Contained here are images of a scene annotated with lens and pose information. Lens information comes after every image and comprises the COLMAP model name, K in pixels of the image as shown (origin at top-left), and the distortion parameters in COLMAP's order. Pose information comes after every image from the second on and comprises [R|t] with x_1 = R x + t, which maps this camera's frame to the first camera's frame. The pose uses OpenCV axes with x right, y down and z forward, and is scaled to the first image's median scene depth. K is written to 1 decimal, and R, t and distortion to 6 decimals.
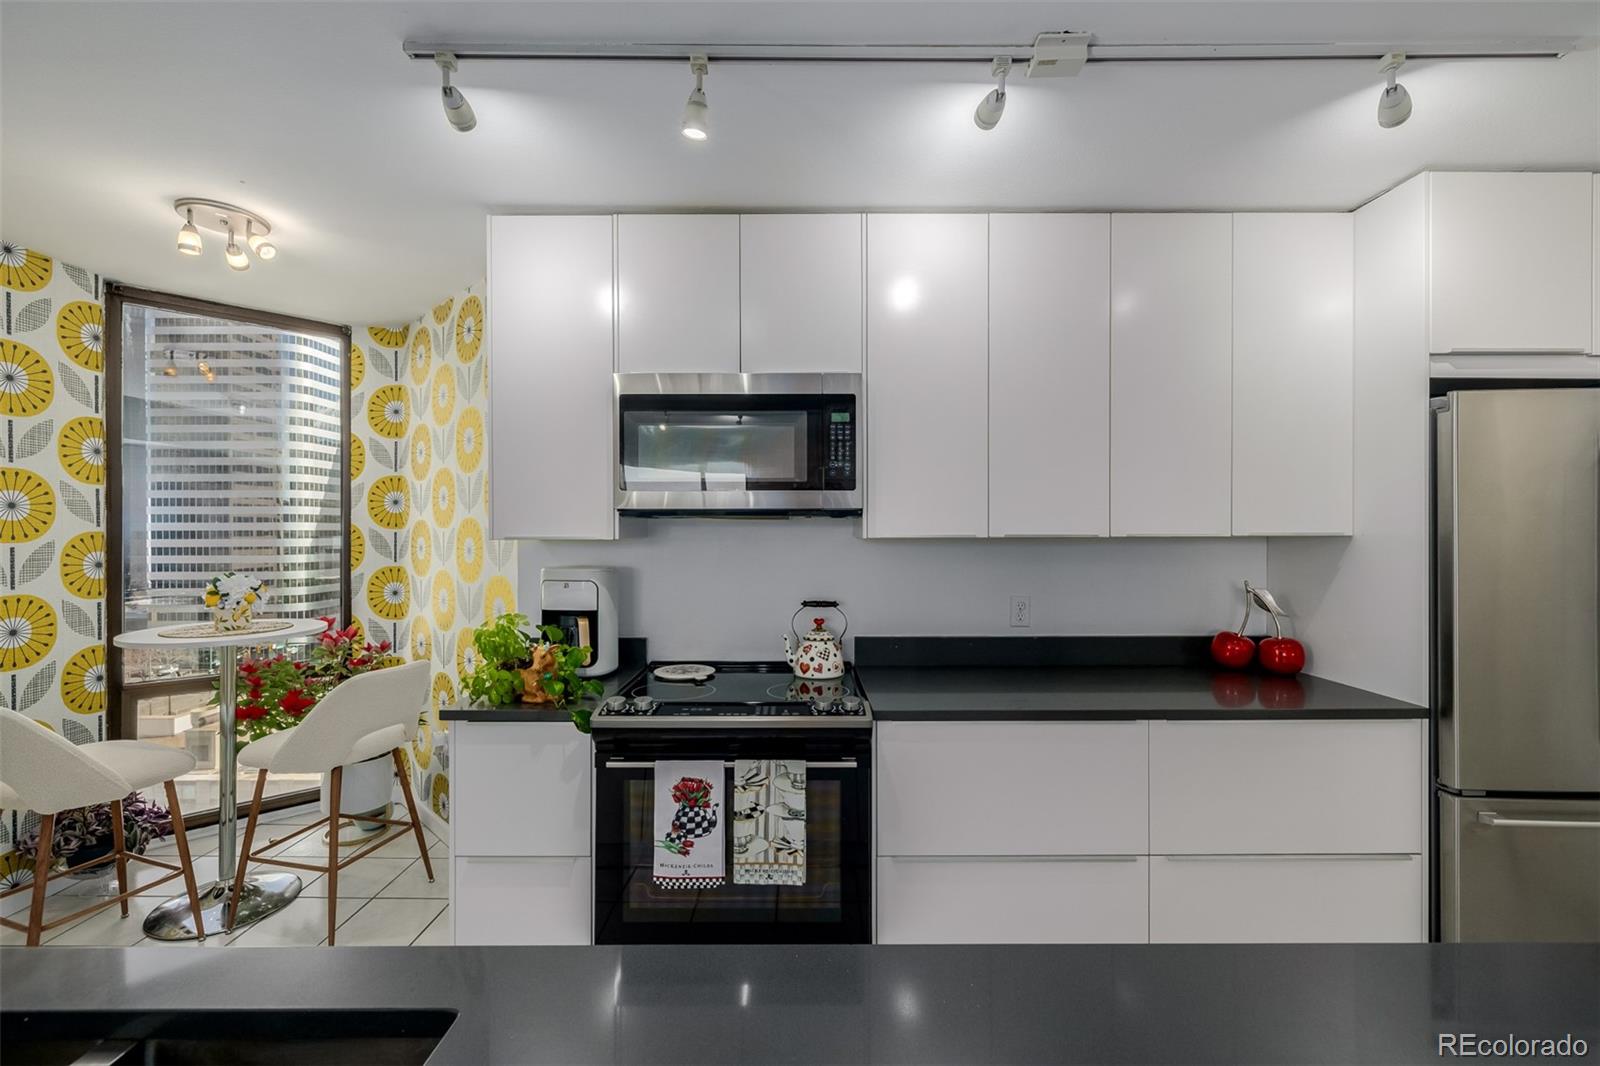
lens RADIAL K [[678.0, 0, 805.4], [0, 678.0, 531.3], [0, 0, 1]] dist [0.002024, -0.000032]
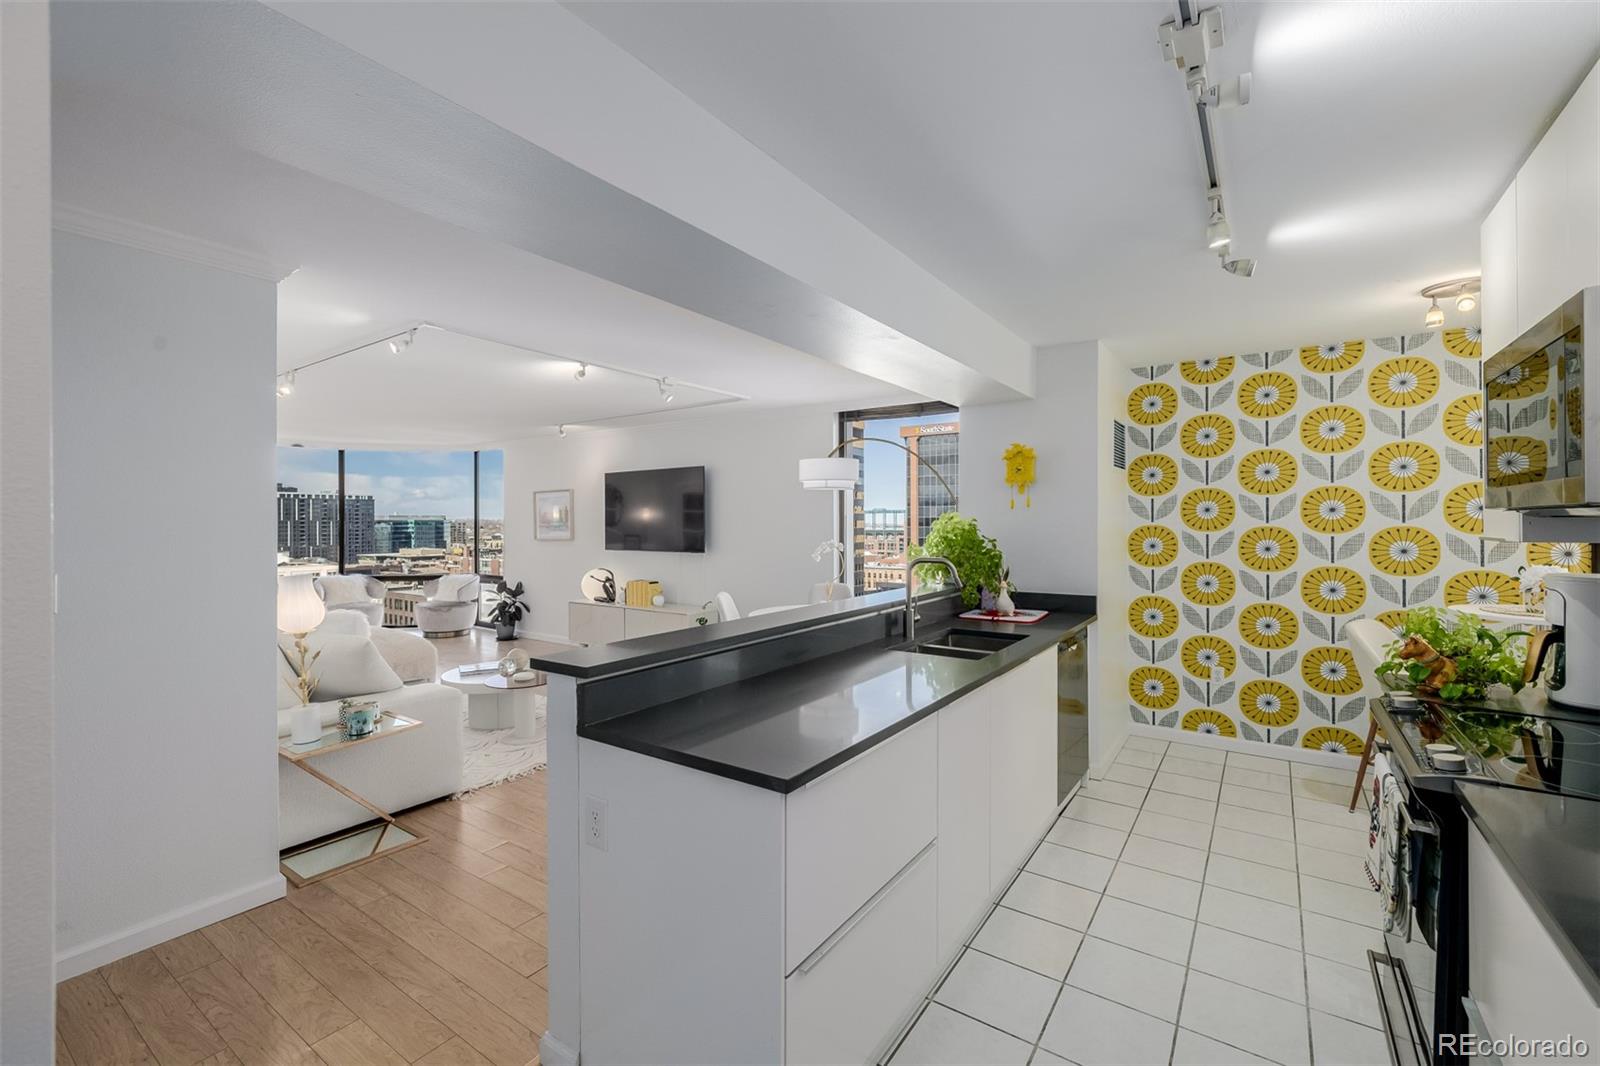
lens RADIAL K [[756.0, 0, 728.2], [0, 756.0, 522.8], [0, 0, 1]] dist [0.001362, 0.000365]
pose [[-0.643410, 0.006624, -0.765493, 1.020519], [0.004084, 0.999978, 0.005220, -0.020605], [0.765511, 0.000233, -0.643423, 0.759625]]
